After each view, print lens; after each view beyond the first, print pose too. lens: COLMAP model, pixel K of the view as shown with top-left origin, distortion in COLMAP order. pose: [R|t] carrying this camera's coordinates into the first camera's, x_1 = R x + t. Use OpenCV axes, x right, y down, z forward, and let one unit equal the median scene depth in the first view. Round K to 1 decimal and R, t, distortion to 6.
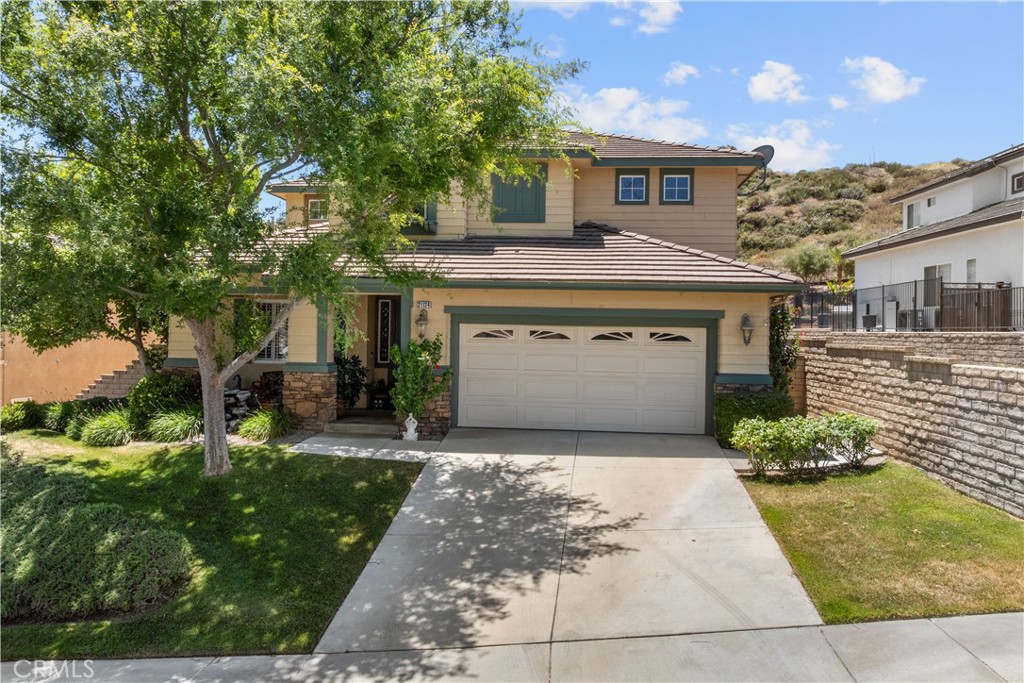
lens RADIAL K [[662.6, 0, 503.3], [0, 662.6, 333.4], [0, 0, 1]] dist [-0.009740, 0.000411]
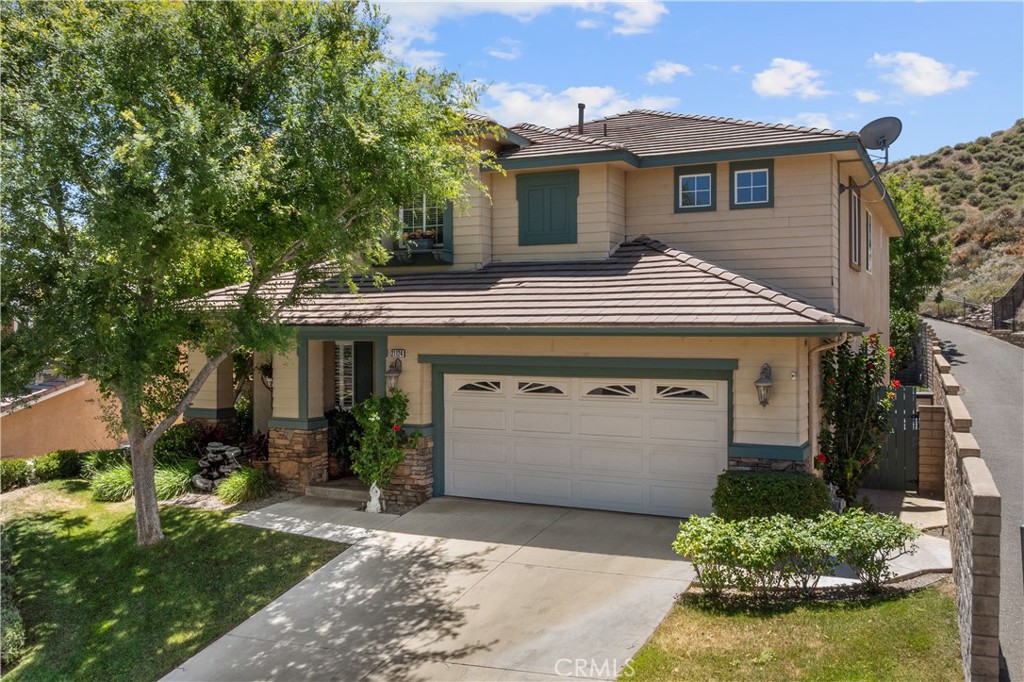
lens RADIAL K [[775.0, 0, 514.8], [0, 775.0, 338.4], [0, 0, 1]] dist [-0.021325, -0.004750]
pose [[0.953153, -0.020820, -0.301771, 0.321394], [0.018207, 0.999768, -0.011471, -0.047175], [0.301940, 0.005439, 0.953311, 0.081158]]
